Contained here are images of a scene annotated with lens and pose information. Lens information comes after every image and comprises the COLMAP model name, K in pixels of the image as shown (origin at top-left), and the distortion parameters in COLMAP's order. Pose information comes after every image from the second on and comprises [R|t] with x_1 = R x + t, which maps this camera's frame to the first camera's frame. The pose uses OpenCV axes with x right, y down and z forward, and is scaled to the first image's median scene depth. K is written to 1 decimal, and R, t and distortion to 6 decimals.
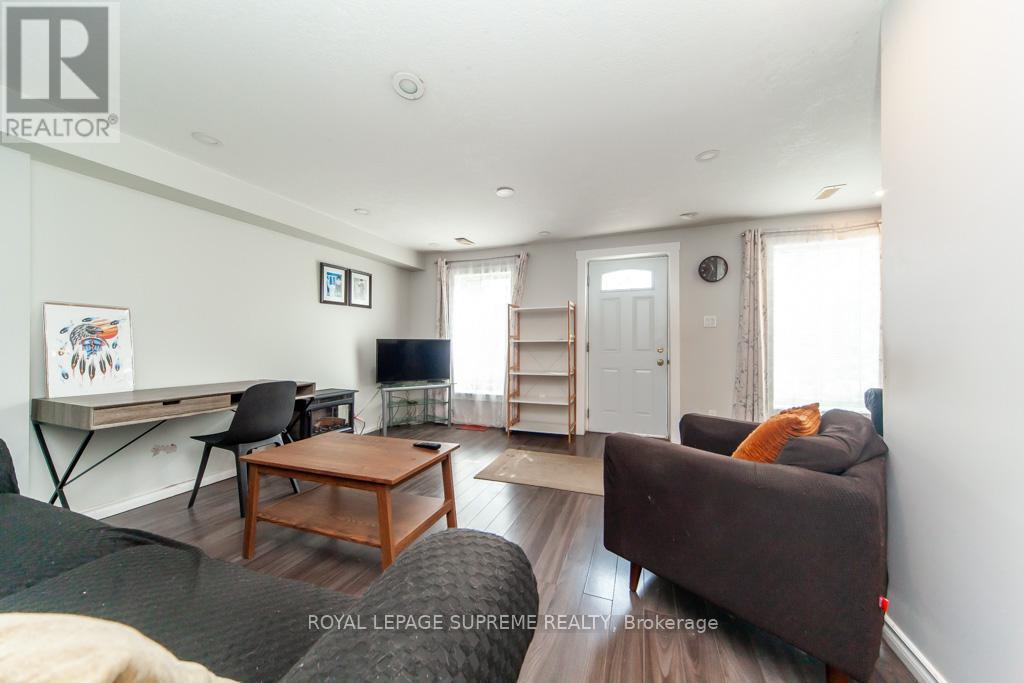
lens RADIAL K [[358.6, 0, 508.4], [0, 358.6, 340.6], [0, 0, 1]] dist [0.000879, 0.000126]
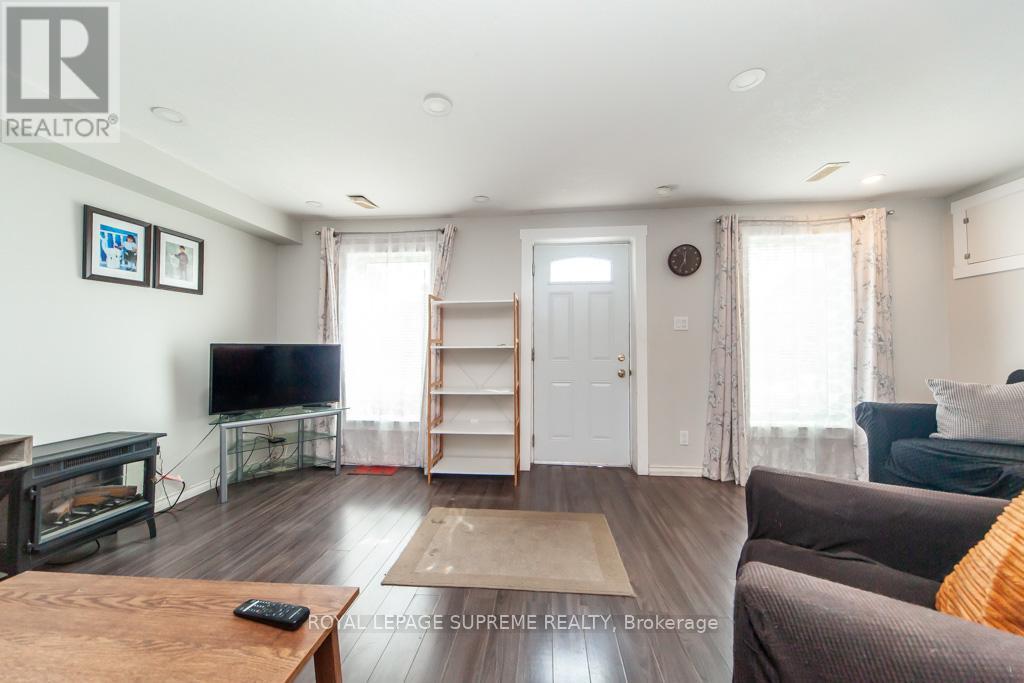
lens RADIAL K [[370.9, 0, 510.2], [0, 370.9, 341.8], [0, 0, 1]] dist [0.000775, 0.000118]
pose [[0.964975, 0.003084, 0.262325, -0.037341], [-0.001306, 0.999975, -0.006952, -0.004222], [-0.262340, 0.006366, 0.964954, 0.249598]]
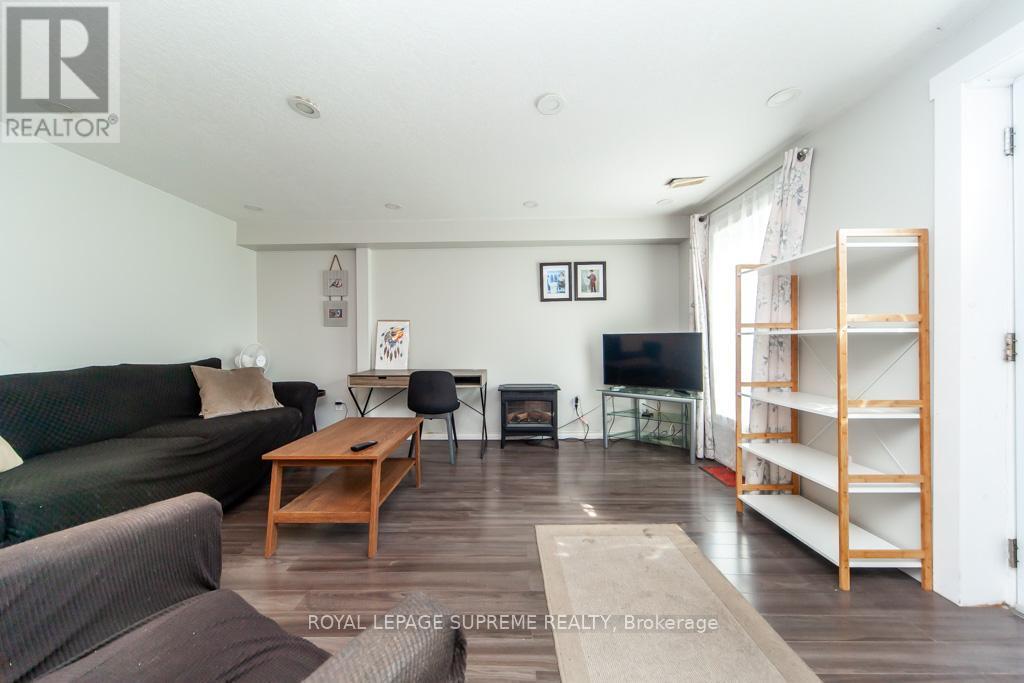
lens RADIAL K [[358.6, 0, 508.4], [0, 358.6, 340.6], [0, 0, 1]] dist [0.000879, 0.000126]
pose [[0.339792, -0.001572, -0.940499, 0.389436], [0.016172, 0.999861, 0.004172, 0.003325], [0.940362, -0.016627, 0.339770, 0.488871]]
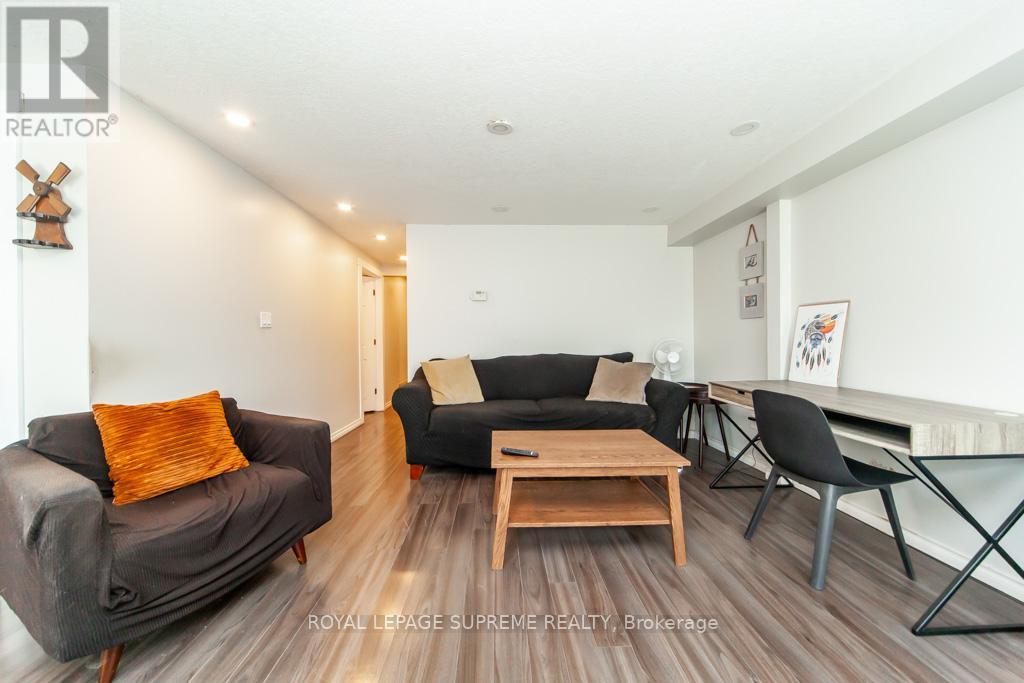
lens RADIAL K [[350.8, 0, 512.0], [0, 350.8, 341.5], [0, 0, 1]] dist [0.000700, 0.000057]
pose [[-0.921923, 0.011285, -0.387209, 0.062800], [0.012868, 0.999916, -0.001497, 0.004567], [0.387159, -0.006363, -0.921991, 0.853369]]
